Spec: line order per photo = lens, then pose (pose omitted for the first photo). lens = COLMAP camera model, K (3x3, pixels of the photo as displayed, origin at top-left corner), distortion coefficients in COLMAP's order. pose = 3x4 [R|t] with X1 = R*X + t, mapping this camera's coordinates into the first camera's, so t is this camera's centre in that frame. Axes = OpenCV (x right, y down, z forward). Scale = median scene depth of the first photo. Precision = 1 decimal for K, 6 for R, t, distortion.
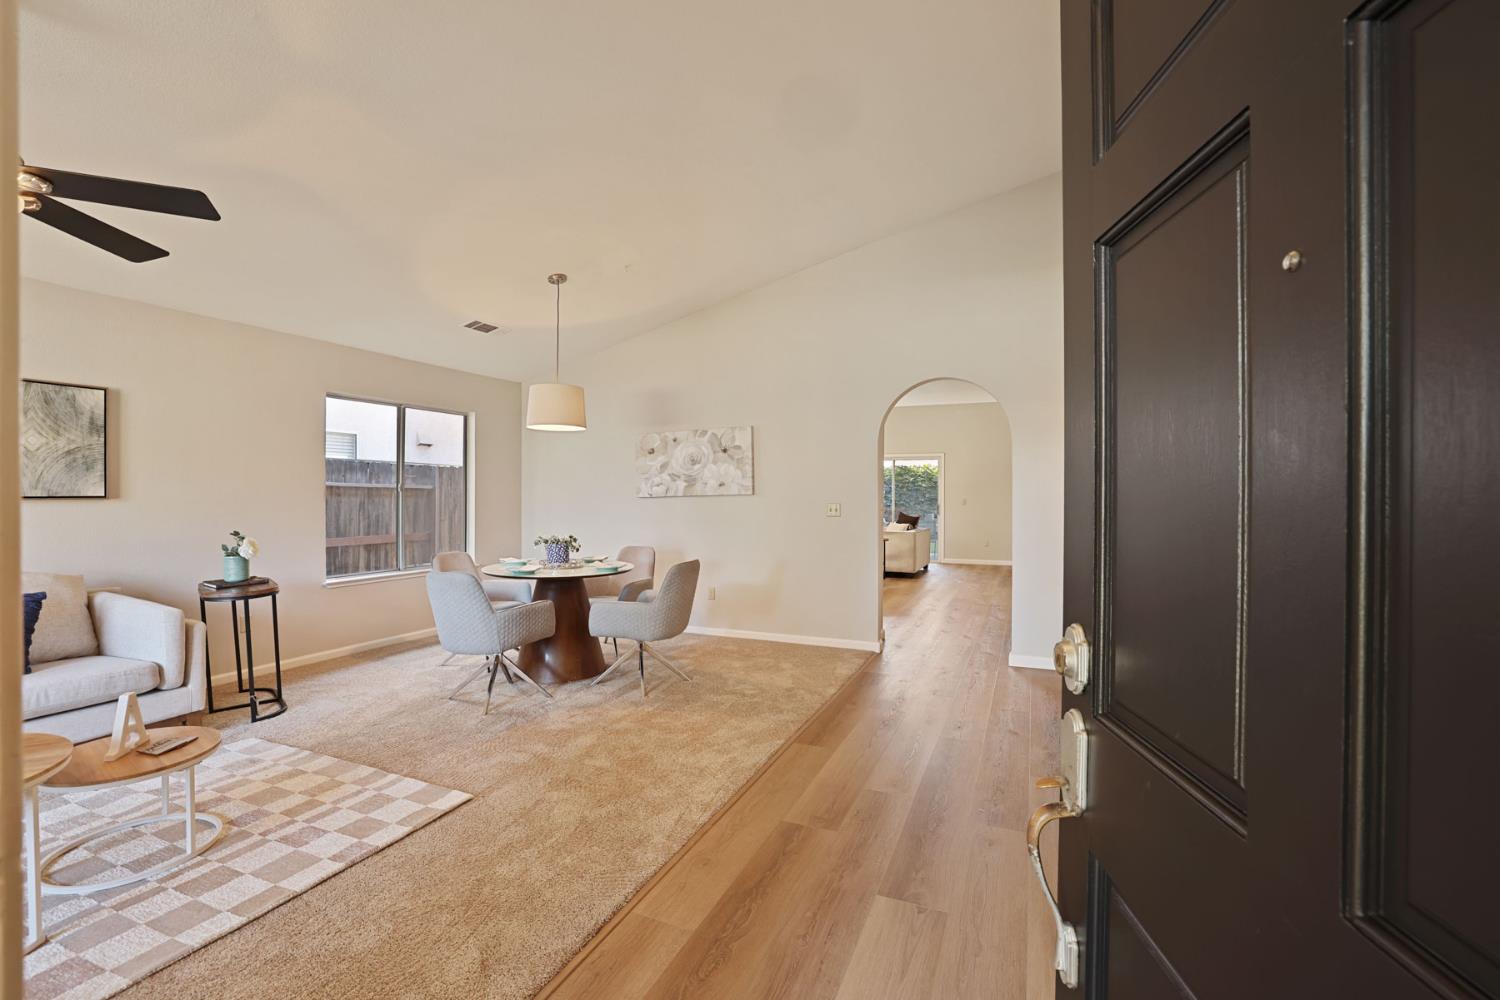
lens RADIAL K [[646.4, 0, 746.8], [0, 646.4, 495.4], [0, 0, 1]] dist [-0.043418, 0.011900]
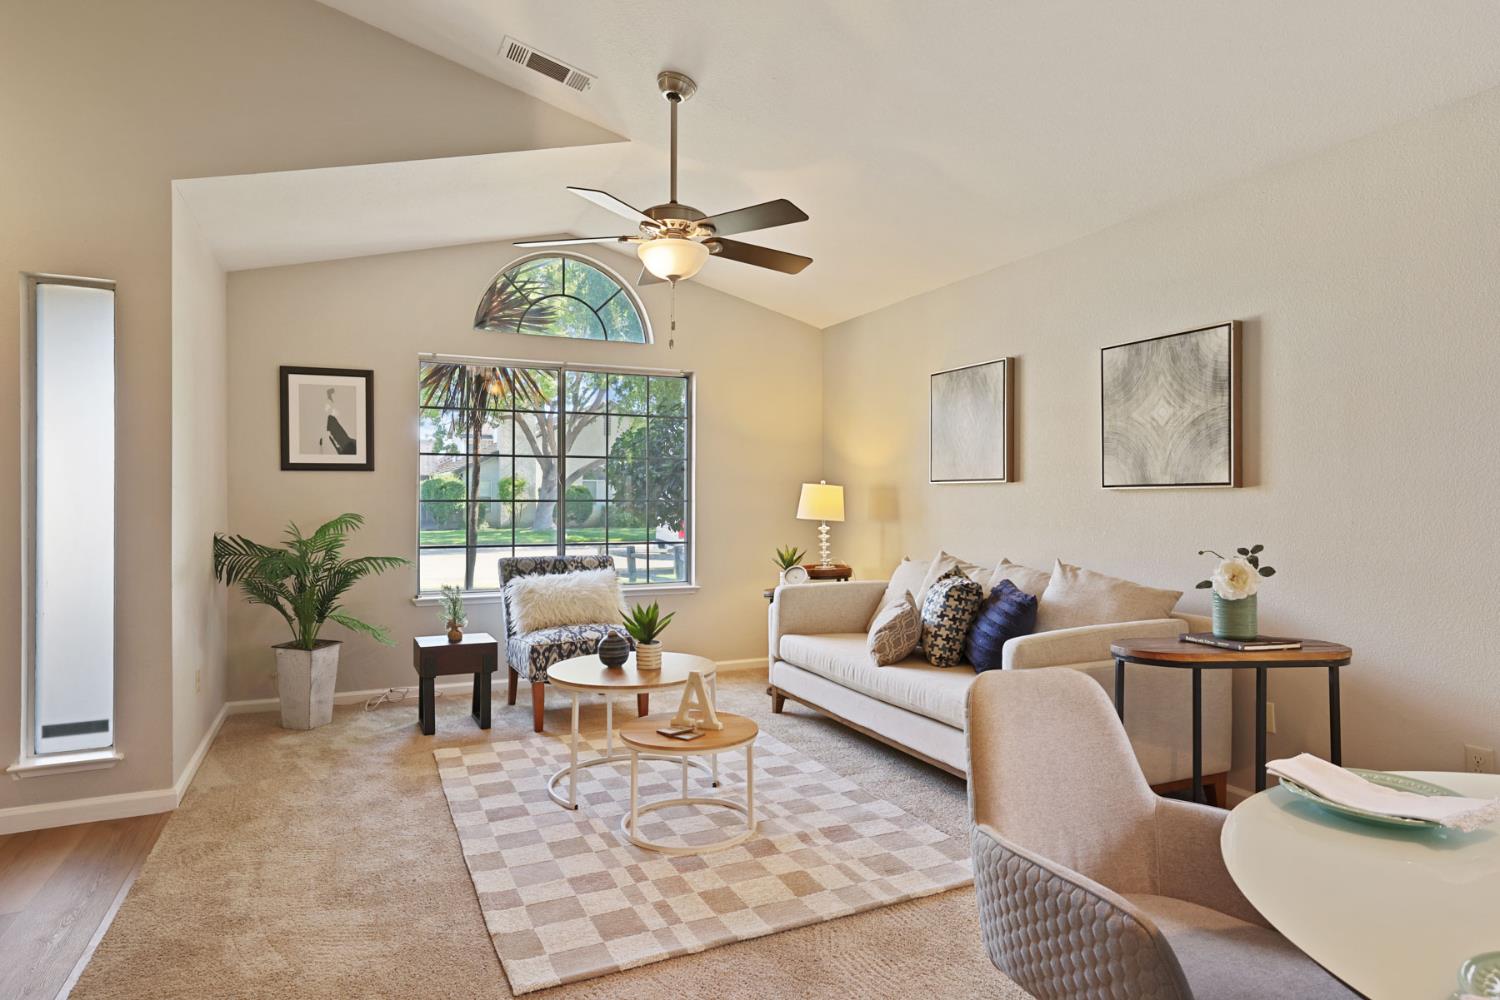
lens RADIAL K [[856.9, 0, 752.8], [0, 856.9, 505.5], [0, 0, 1]] dist [-0.008366, 0.000329]
pose [[-0.661469, 0.000072, -0.749973, 0.000380], [-0.005517, 0.999972, 0.004962, 0.024831], [0.749953, 0.007420, -0.661450, 1.262688]]
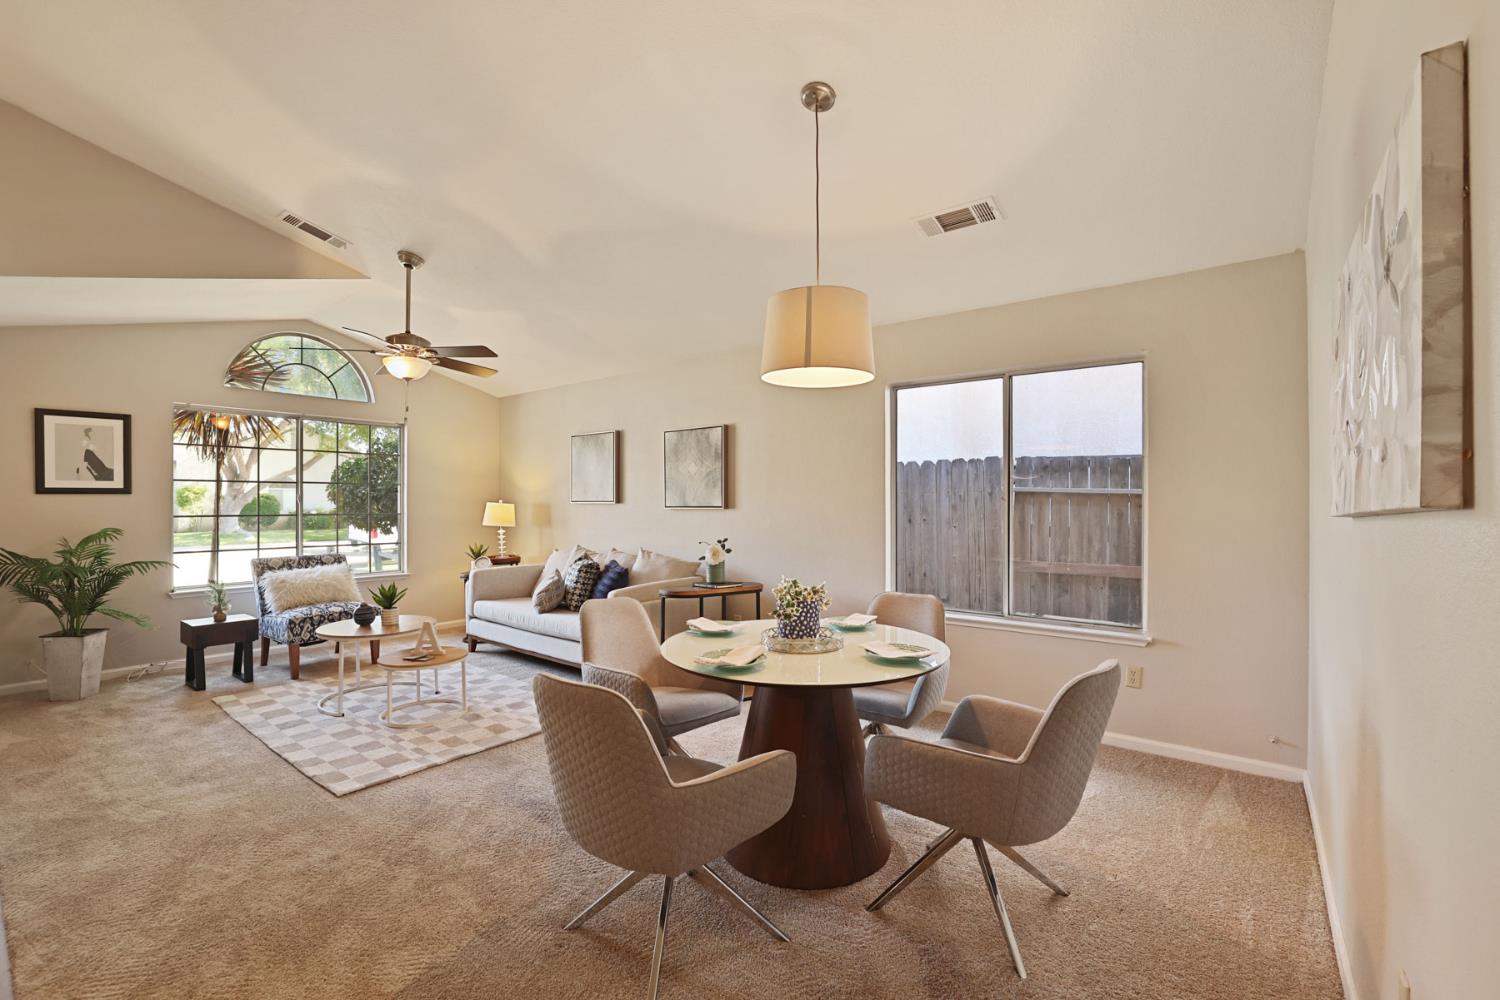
lens RADIAL K [[649.5, 0, 750.0], [0, 649.5, 500.0], [0, 0, 1]] dist [-0.060501, 0.024459]
pose [[-0.255426, -0.007859, -0.966797, 0.302322], [-0.001652, 0.999969, -0.007693, -0.001547], [0.966827, -0.000367, -0.255432, 1.455147]]
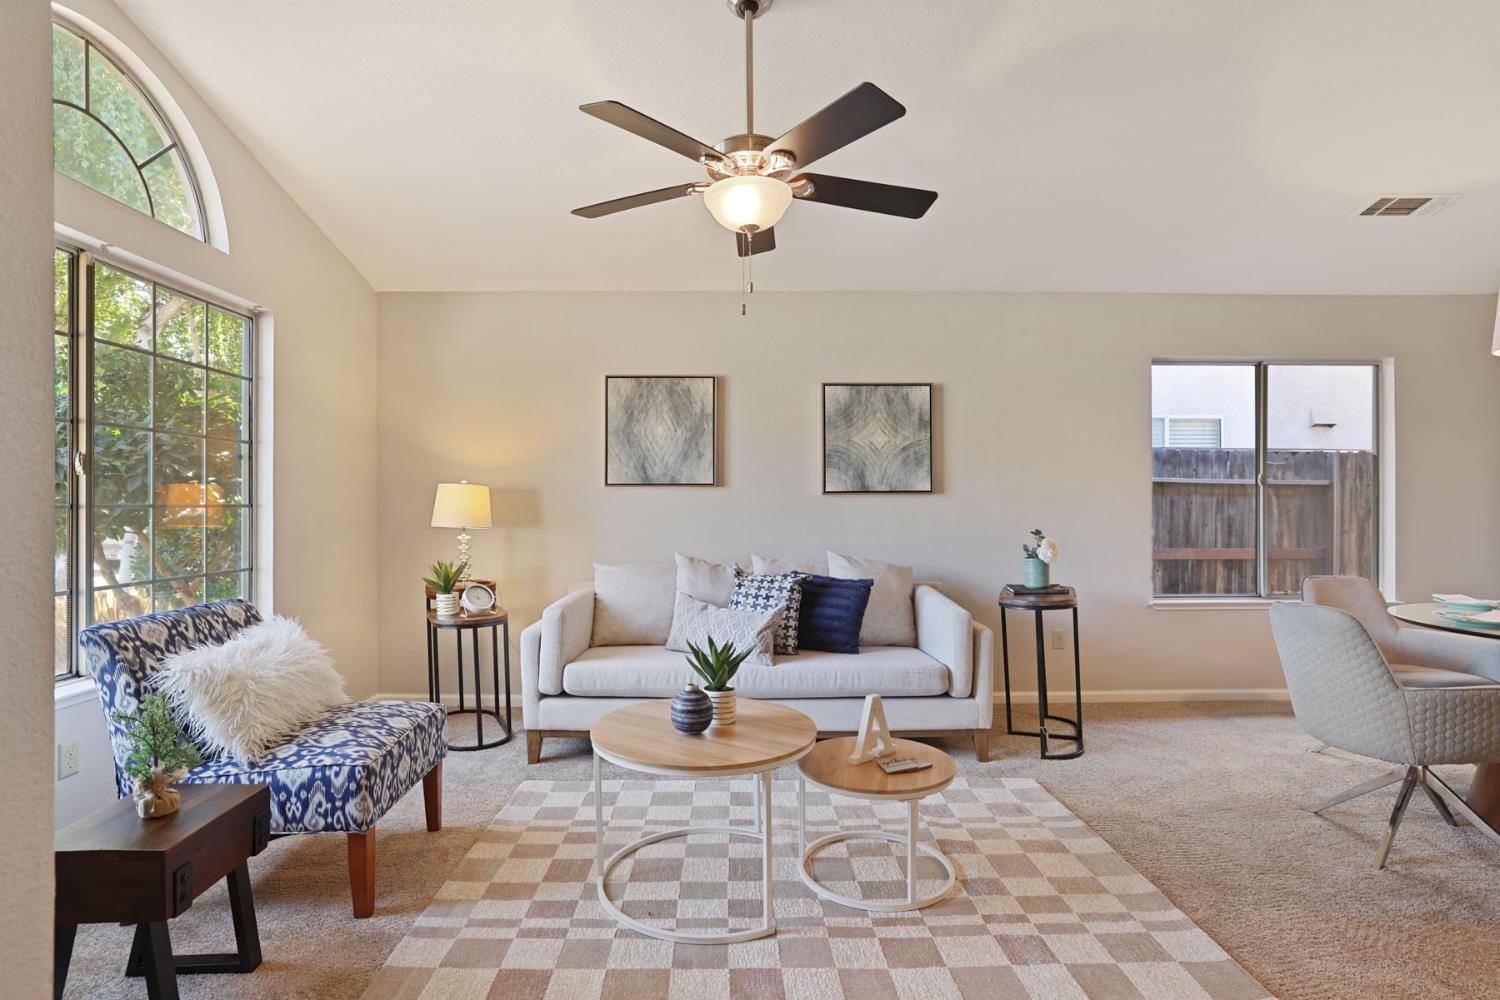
lens RADIAL K [[751.7, 0, 747.8], [0, 751.7, 503.6], [0, 0, 1]] dist [-0.041527, 0.025363]
pose [[0.406852, -0.003743, -0.913487, -0.043619], [0.001437, 0.999993, -0.003458, 0.026617], [0.913493, 0.000095, 0.406854, 0.246224]]
